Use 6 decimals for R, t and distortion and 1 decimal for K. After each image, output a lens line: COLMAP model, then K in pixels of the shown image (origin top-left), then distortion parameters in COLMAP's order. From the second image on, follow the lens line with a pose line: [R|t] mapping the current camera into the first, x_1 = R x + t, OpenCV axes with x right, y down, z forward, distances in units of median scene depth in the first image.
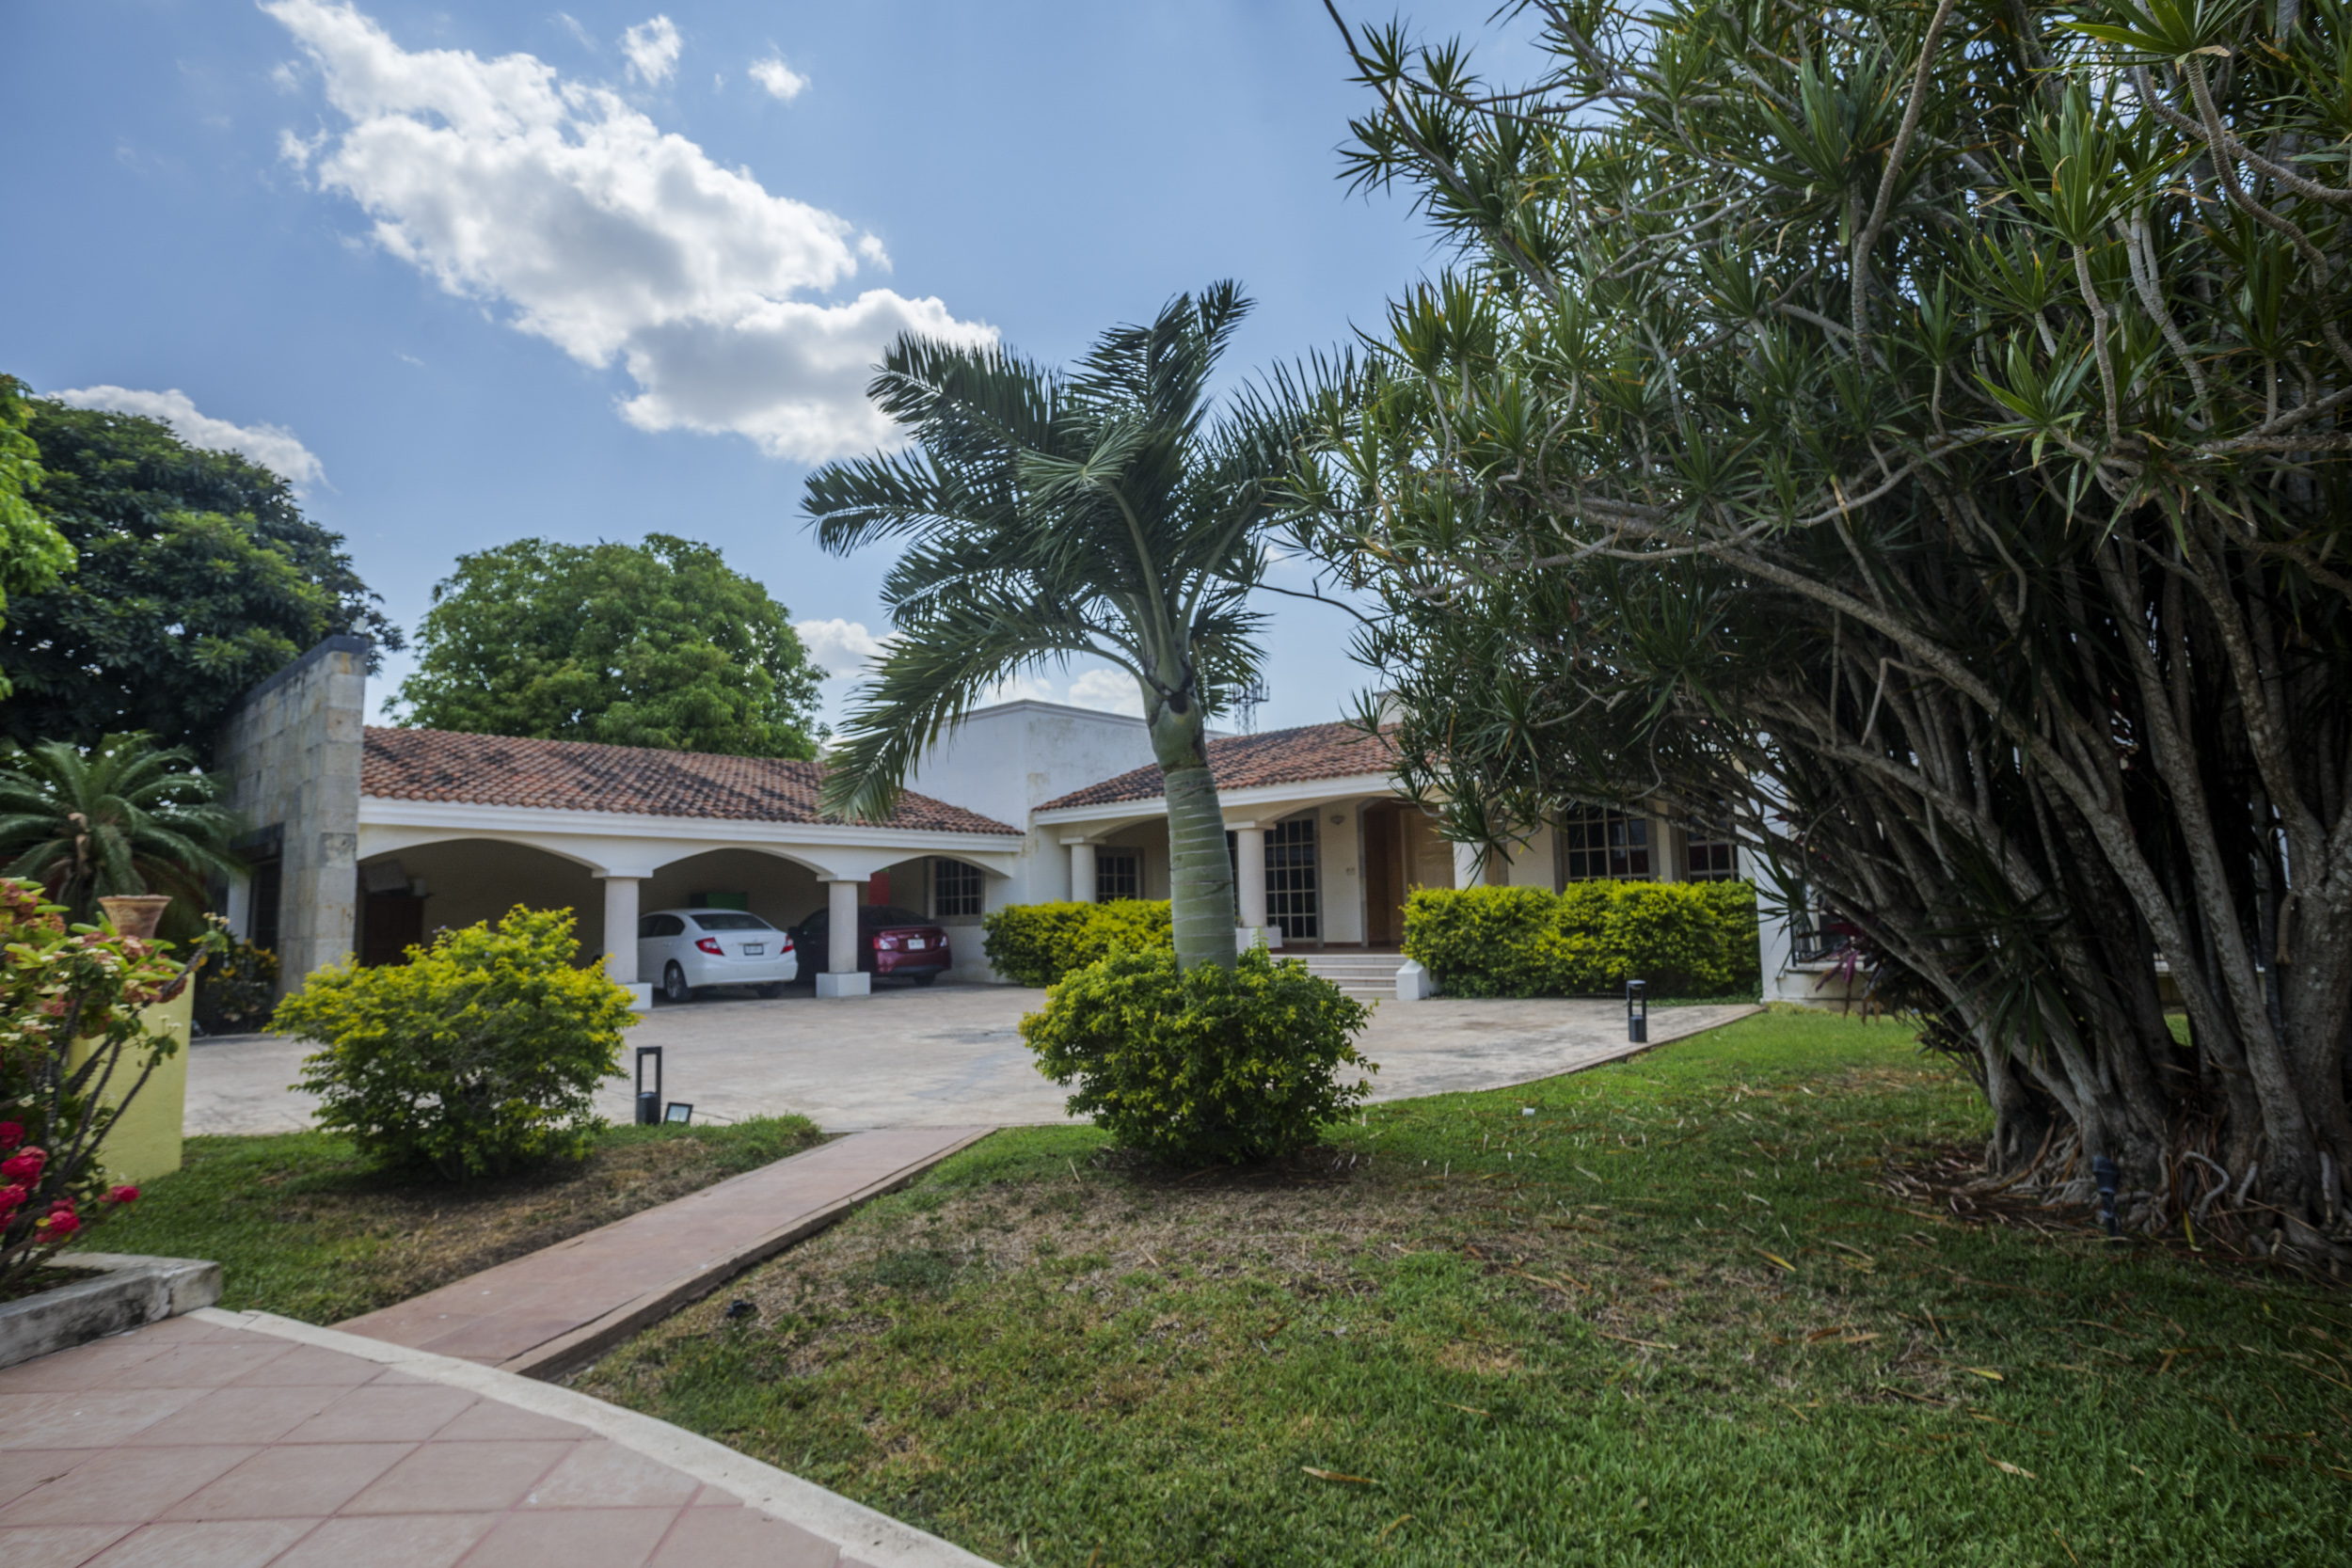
lens RADIAL K [[1168.9, 0, 1179.9], [0, 1168.9, 758.0], [0, 0, 1]] dist [-0.000283, -0.000124]
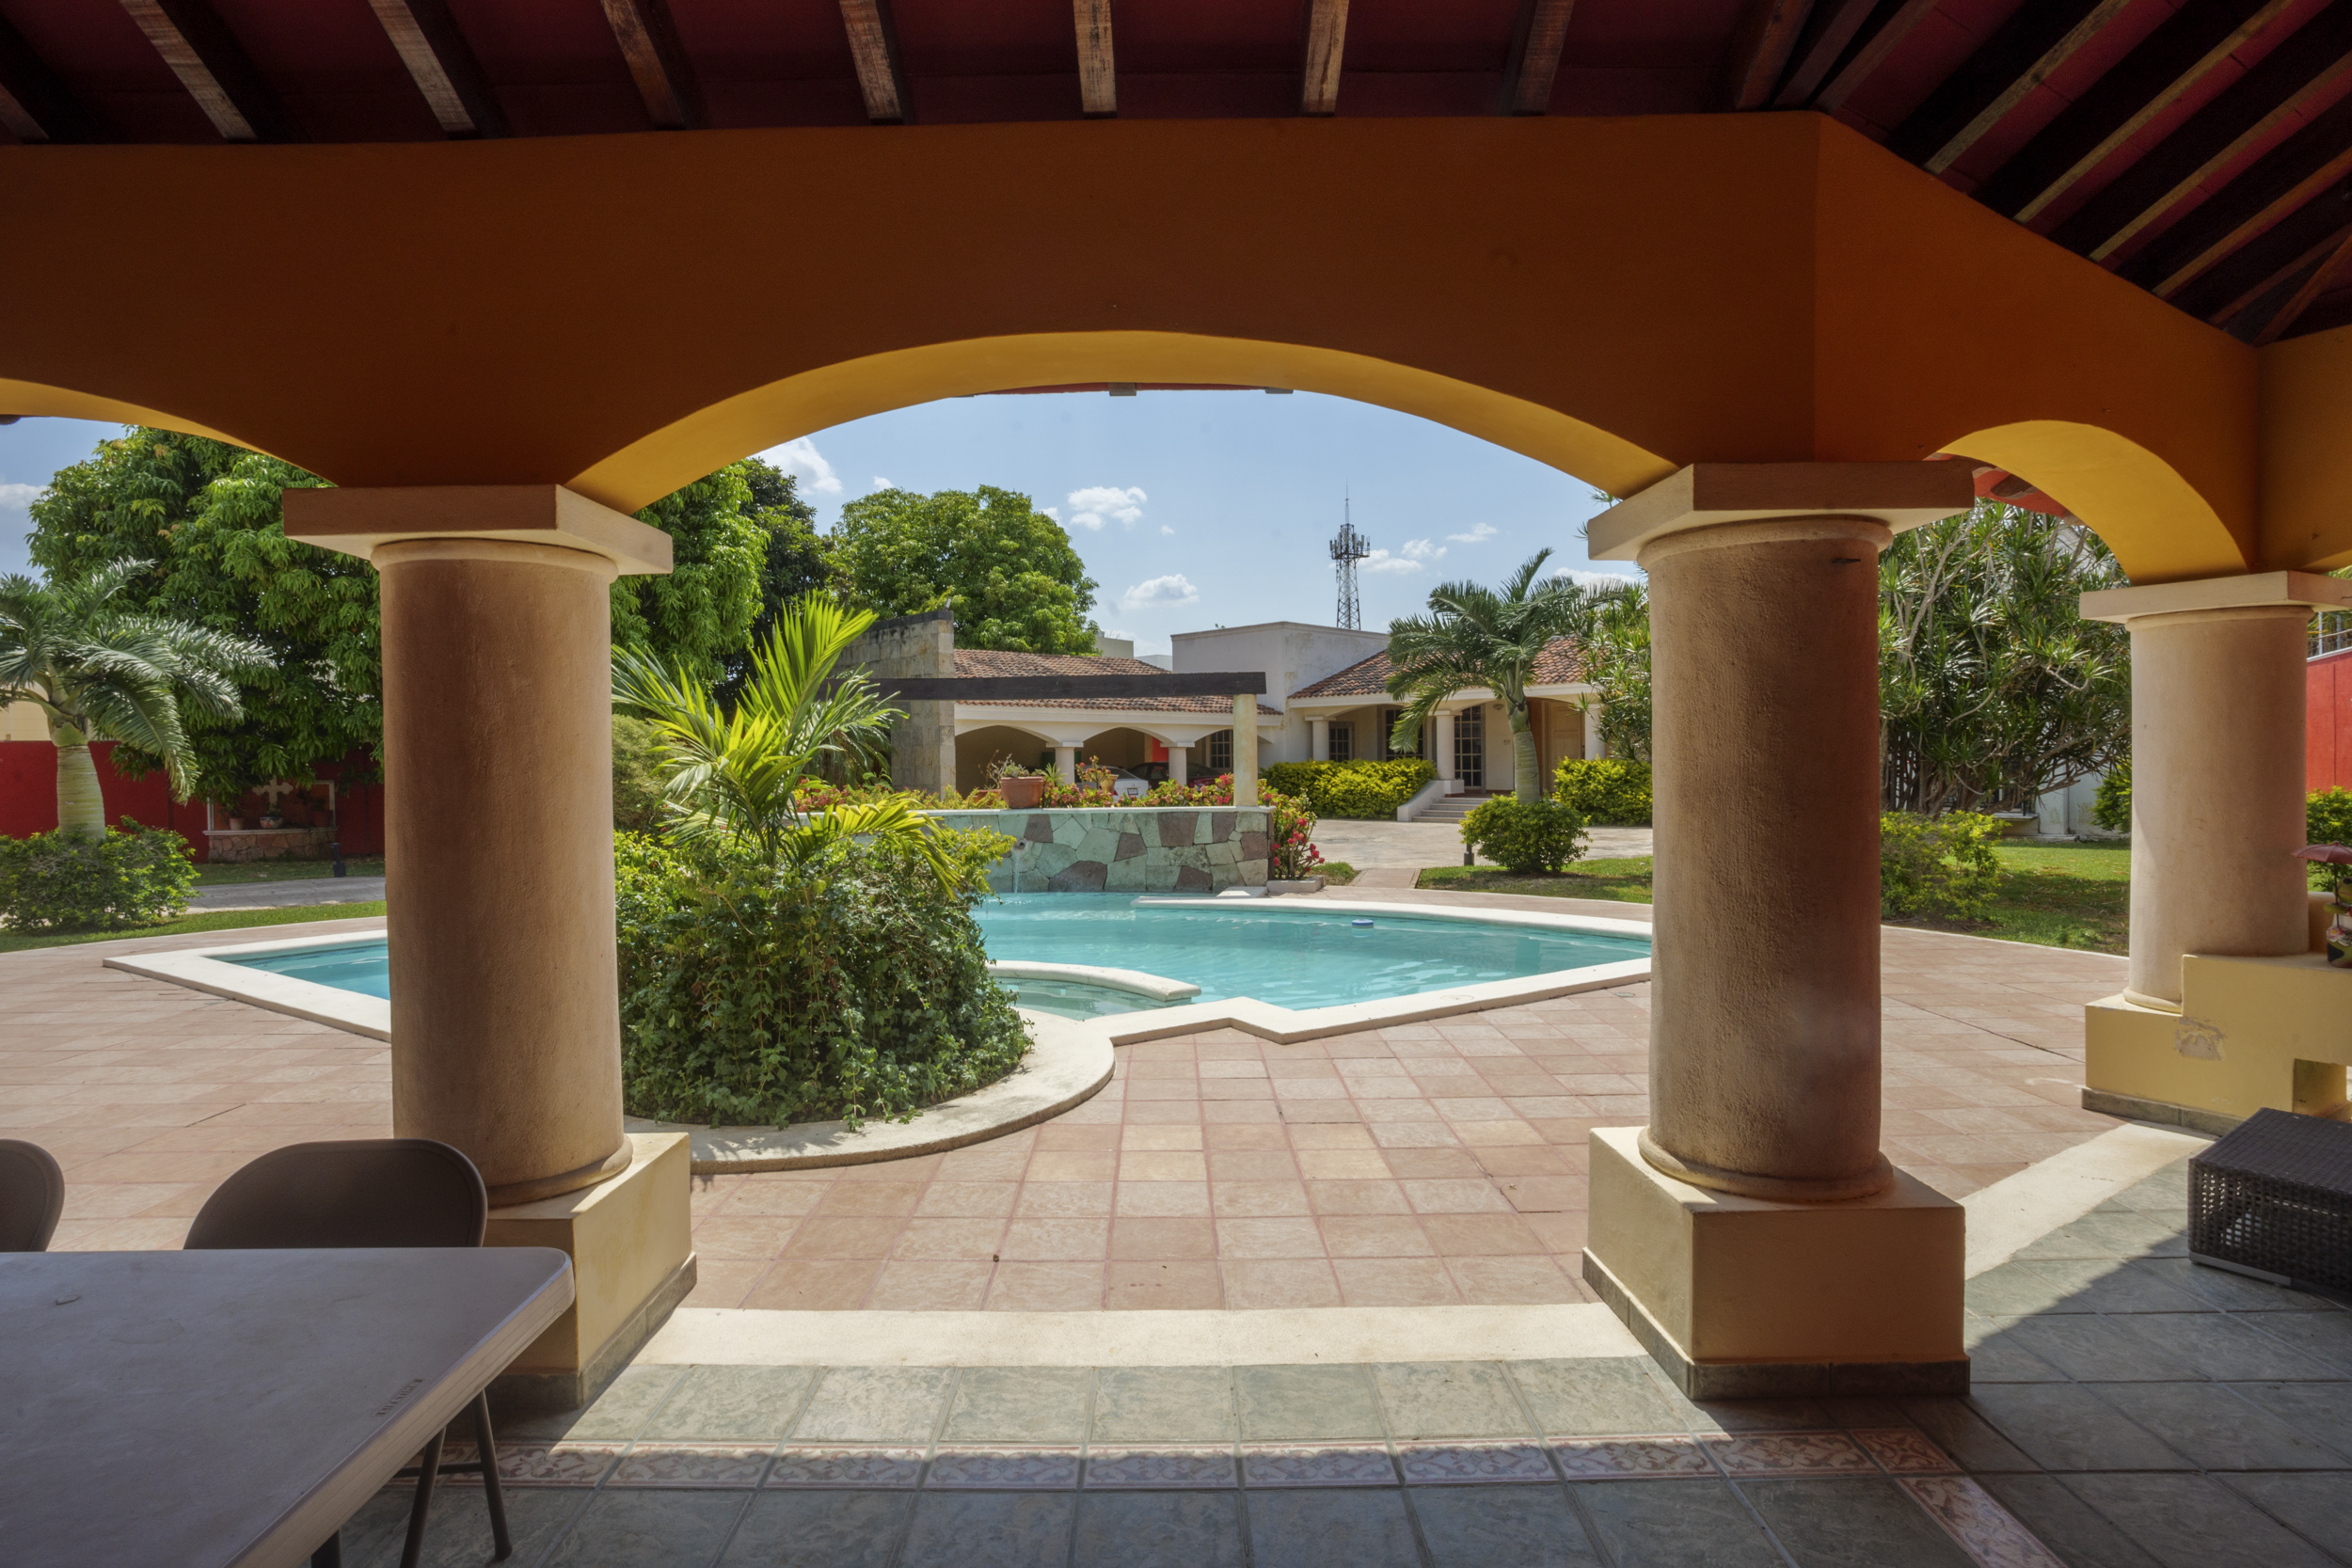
lens RADIAL K [[1168.9, 0, 1179.9], [0, 1168.9, 758.0], [0, 0, 1]] dist [-0.000283, -0.000124]
pose [[0.997891, 0.011899, -0.063817, -0.166017], [-0.003146, 0.990766, 0.135544, -0.079991], [0.064841, -0.135058, 0.988714, -0.469141]]
